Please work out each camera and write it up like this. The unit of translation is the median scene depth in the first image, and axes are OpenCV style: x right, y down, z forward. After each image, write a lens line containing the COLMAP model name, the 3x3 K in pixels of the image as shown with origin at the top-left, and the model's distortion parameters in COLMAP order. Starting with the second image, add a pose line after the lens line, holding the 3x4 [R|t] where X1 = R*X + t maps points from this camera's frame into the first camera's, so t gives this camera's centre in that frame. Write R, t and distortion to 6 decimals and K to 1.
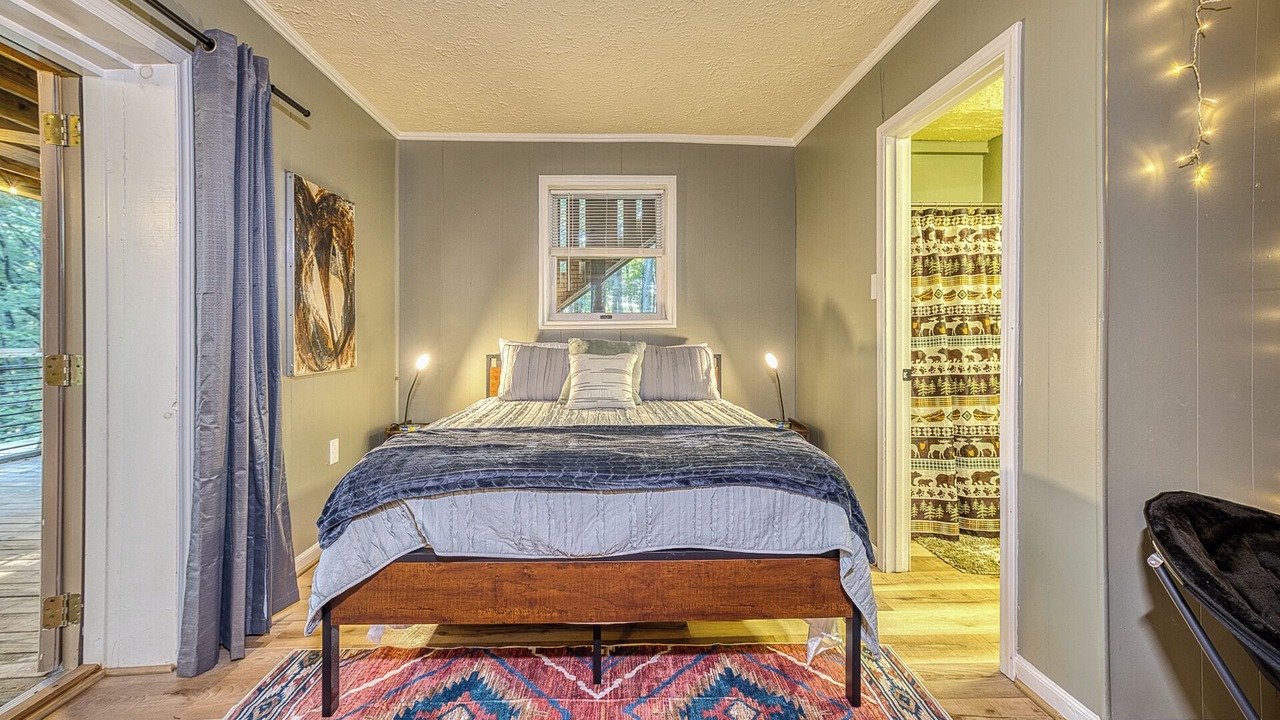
lens RADIAL K [[671.1, 0, 633.1], [0, 671.1, 335.4], [0, 0, 1]] dist [0.000118, 0.000302]
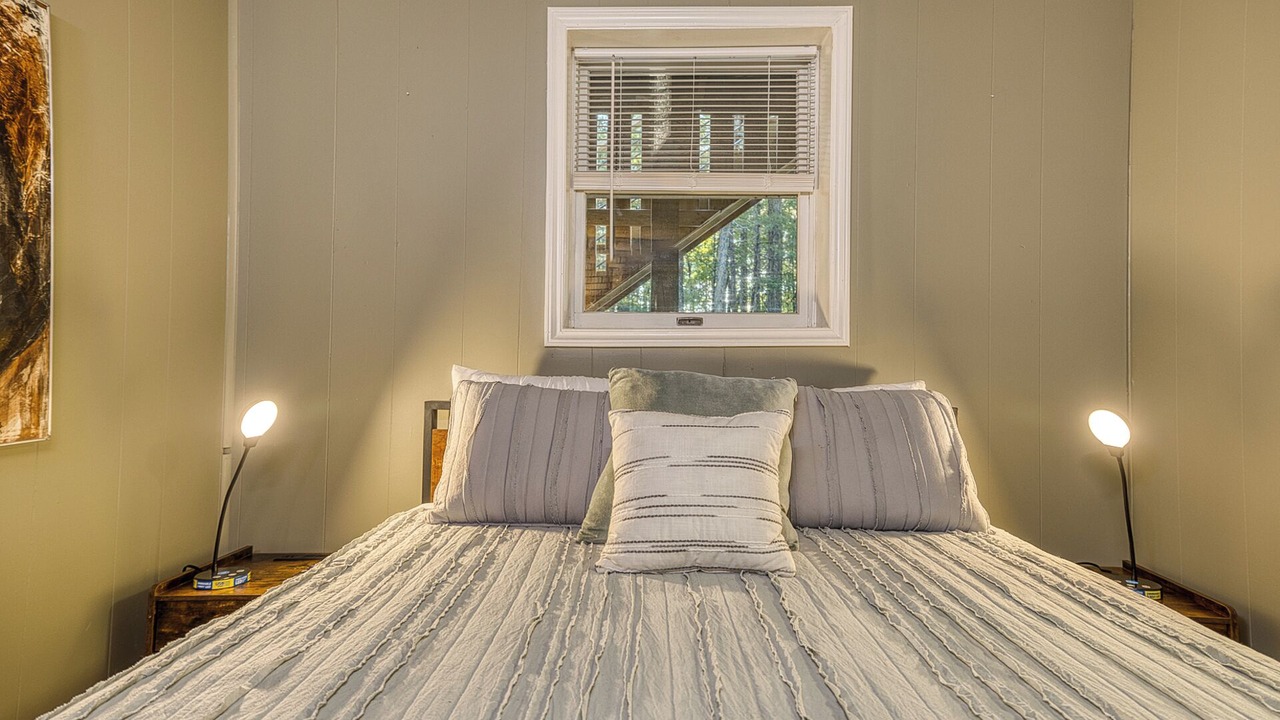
lens RADIAL K [[671.1, 0, 633.1], [0, 671.1, 335.4], [0, 0, 1]] dist [0.000118, 0.000302]
pose [[0.998062, 0.008209, -0.061684, -0.055125], [-0.009937, 0.999565, -0.027766, -0.004556], [0.061429, 0.028325, 0.997709, 0.580215]]
